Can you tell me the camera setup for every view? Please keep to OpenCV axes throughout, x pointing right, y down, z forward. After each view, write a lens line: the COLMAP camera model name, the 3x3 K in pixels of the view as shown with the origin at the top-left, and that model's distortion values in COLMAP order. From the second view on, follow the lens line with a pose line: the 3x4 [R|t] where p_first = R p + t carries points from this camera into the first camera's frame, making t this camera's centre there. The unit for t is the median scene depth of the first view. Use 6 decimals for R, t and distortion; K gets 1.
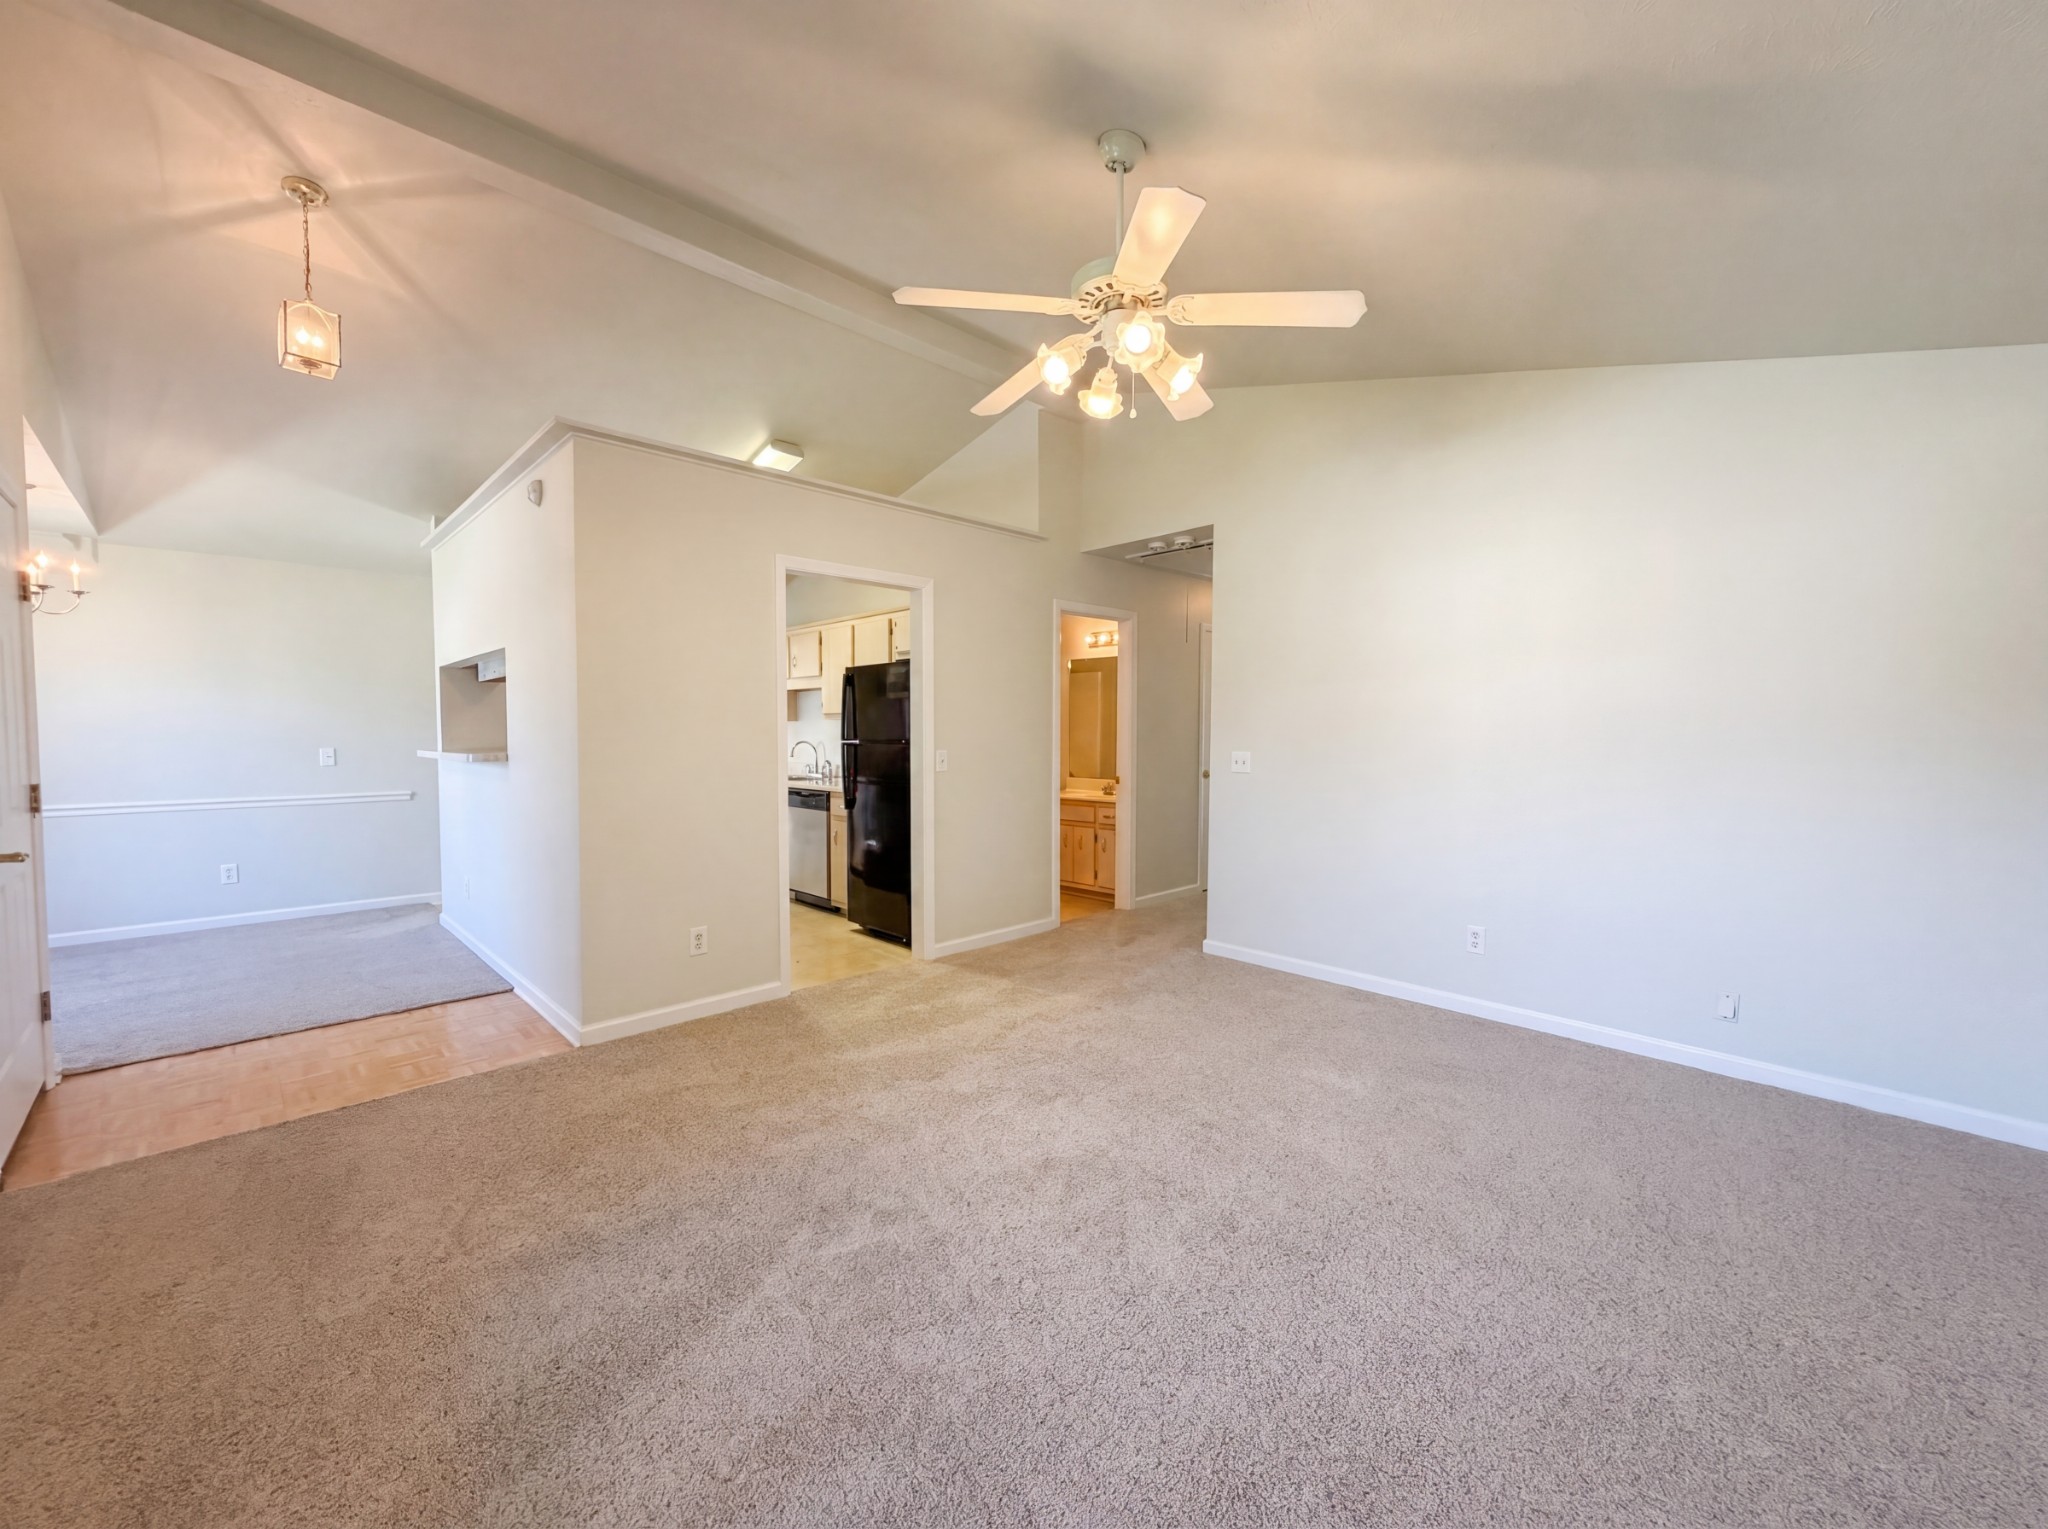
lens RADIAL K [[834.2, 0, 1024.7], [0, 834.2, 753.4], [0, 0, 1]] dist [0.012803, 0.000036]
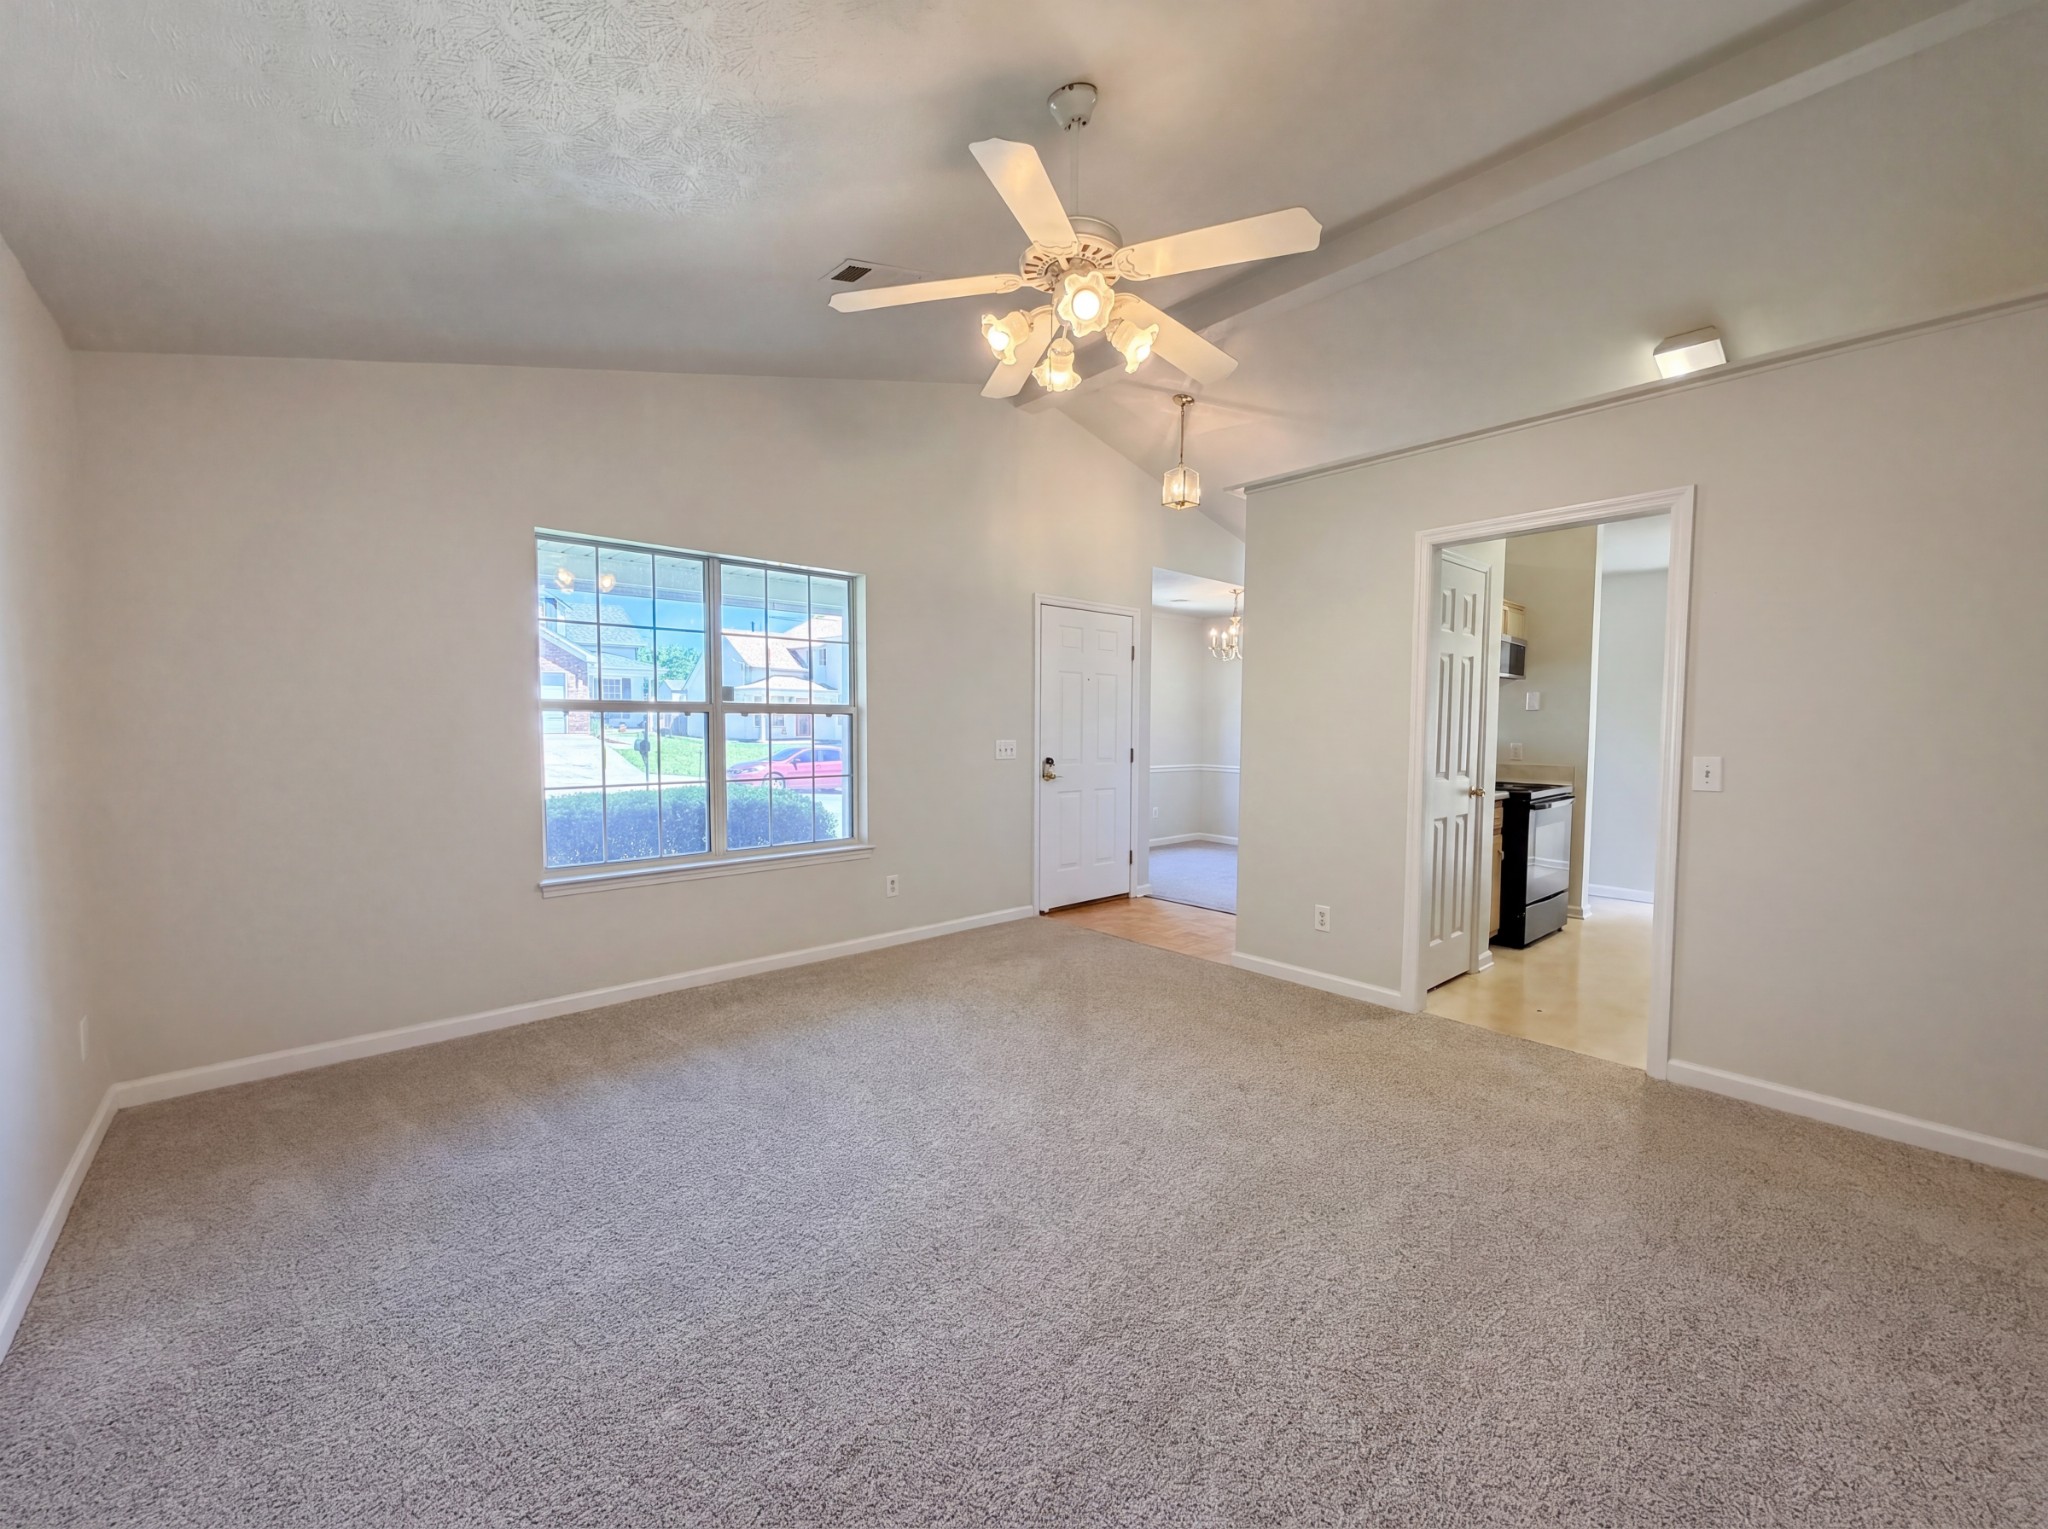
lens RADIAL K [[834.2, 0, 1003.7], [0, 834.2, 760.1], [0, 0, 1]] dist [0.012803, 0.000036]
pose [[-0.062272, 0.038184, -0.997329, 0.497632], [-0.036026, 0.998531, 0.040479, -0.006706], [0.997409, 0.038451, -0.060805, 0.453857]]
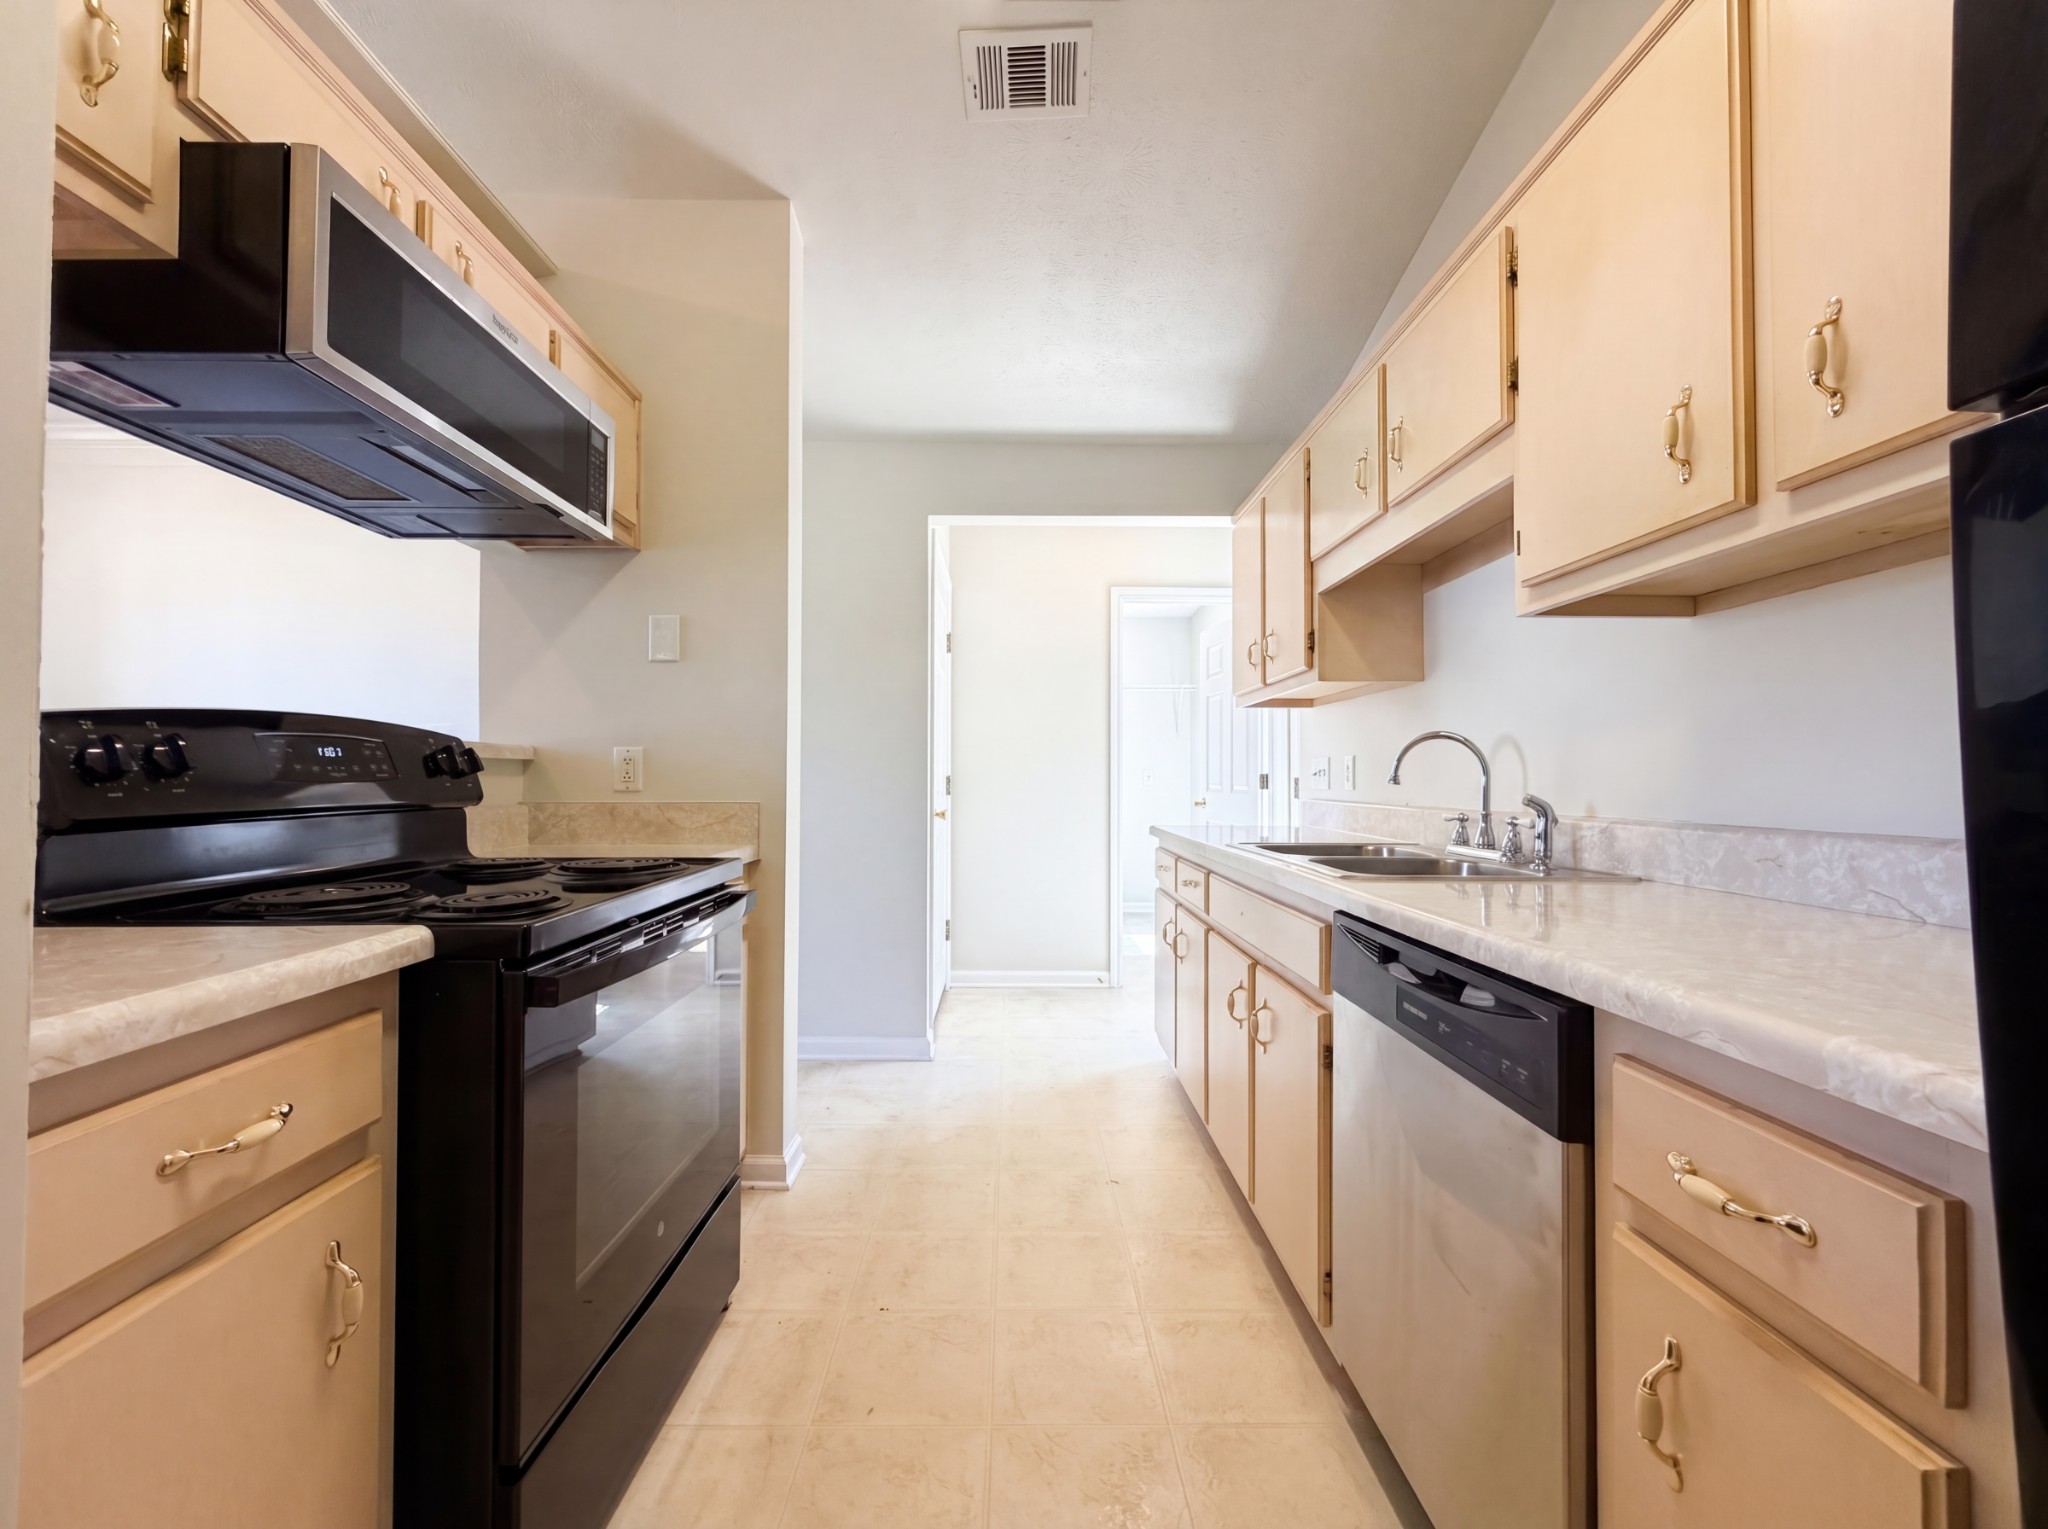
lens RADIAL K [[834.2, 0, 1023.4], [0, 834.2, 769.3], [0, 0, 1]] dist [0.012803, 0.000036]
pose [[0.727208, -0.006713, -0.686384, -0.220875], [-0.022601, 0.999176, -0.033718, 0.015004], [0.686045, 0.040033, 0.726457, 0.894060]]
